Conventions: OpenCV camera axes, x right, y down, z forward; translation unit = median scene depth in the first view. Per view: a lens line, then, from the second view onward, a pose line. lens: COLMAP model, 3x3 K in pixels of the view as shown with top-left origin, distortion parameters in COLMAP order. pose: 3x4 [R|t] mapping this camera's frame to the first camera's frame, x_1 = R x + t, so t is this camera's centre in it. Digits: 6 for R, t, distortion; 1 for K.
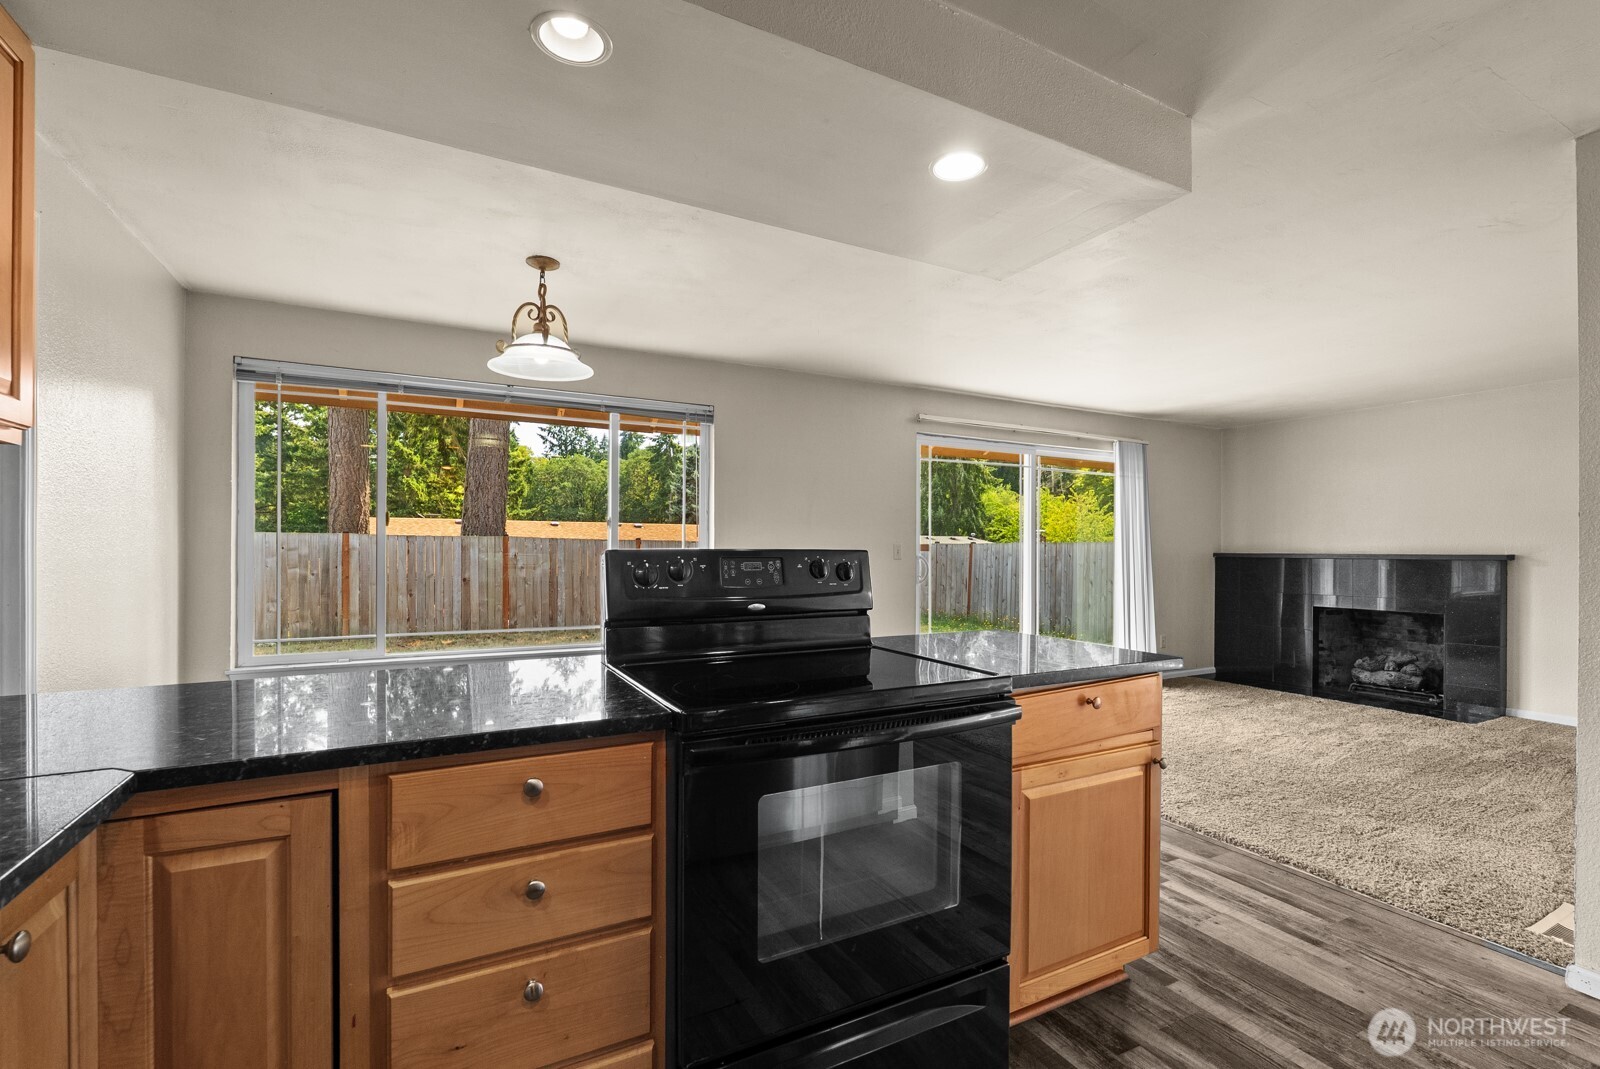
lens RADIAL K [[718.6, 0, 797.4], [0, 718.6, 559.0], [0, 0, 1]] dist [-0.000992, -0.000267]
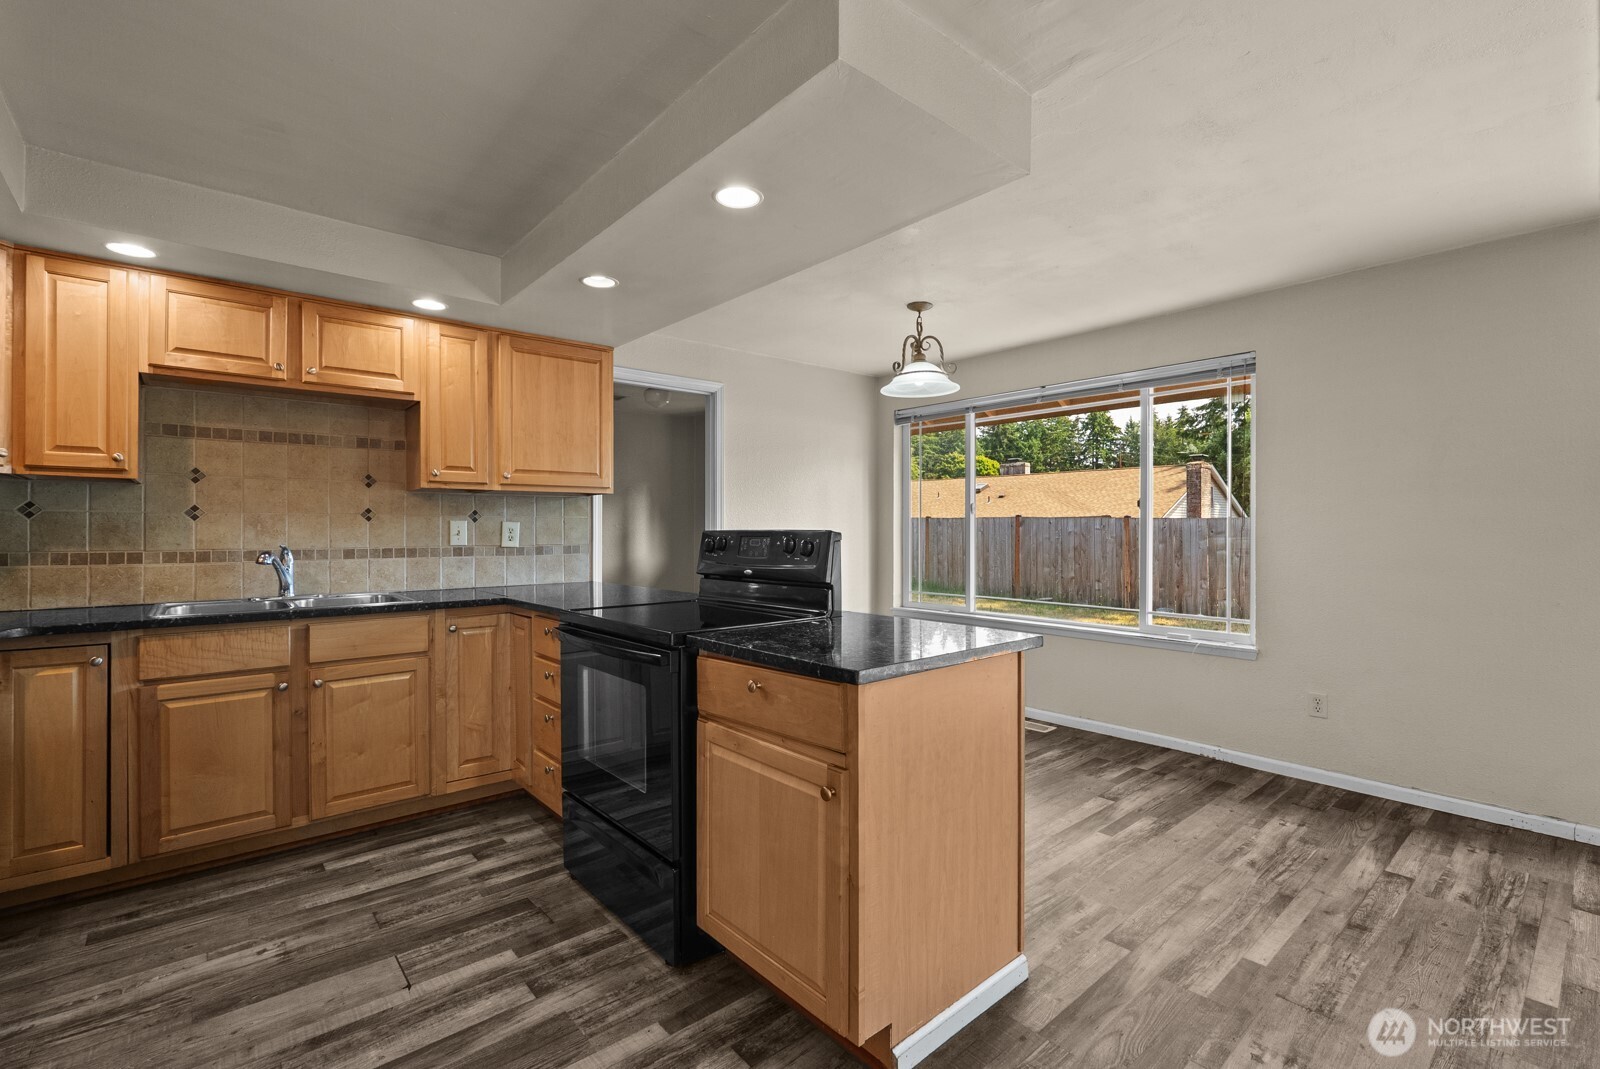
lens RADIAL K [[718.6, 0, 808.5], [0, 718.6, 531.3], [0, 0, 1]] dist [-0.000992, -0.000267]
pose [[0.255870, -0.007634, -0.966681, 0.717897], [-0.008045, 0.999917, -0.010026, 0.000638], [0.966678, 0.010343, 0.255787, 0.427212]]
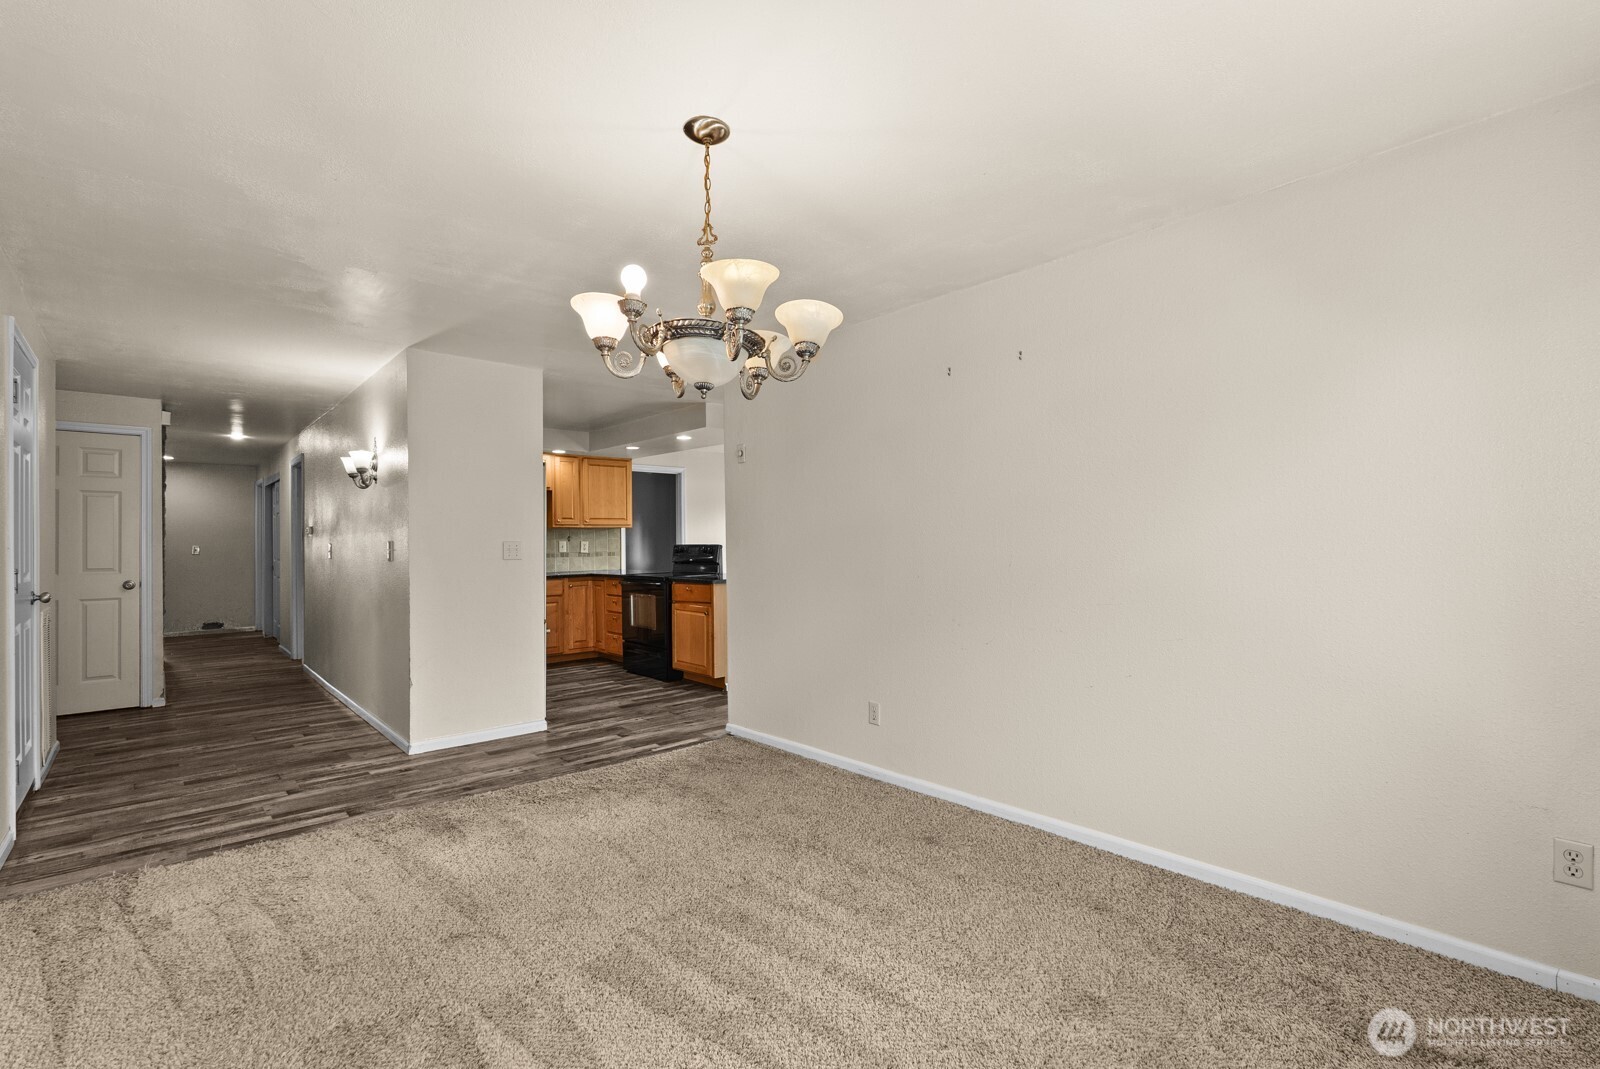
lens RADIAL K [[718.6, 0, 792.2], [0, 718.6, 538.4], [0, 0, 1]] dist [-0.000992, -0.000267]
pose [[0.268549, -0.018283, -0.963092, 2.009319], [-0.001815, 0.999808, -0.019486, 0.014186], [0.963264, 0.006981, 0.268465, 0.290019]]
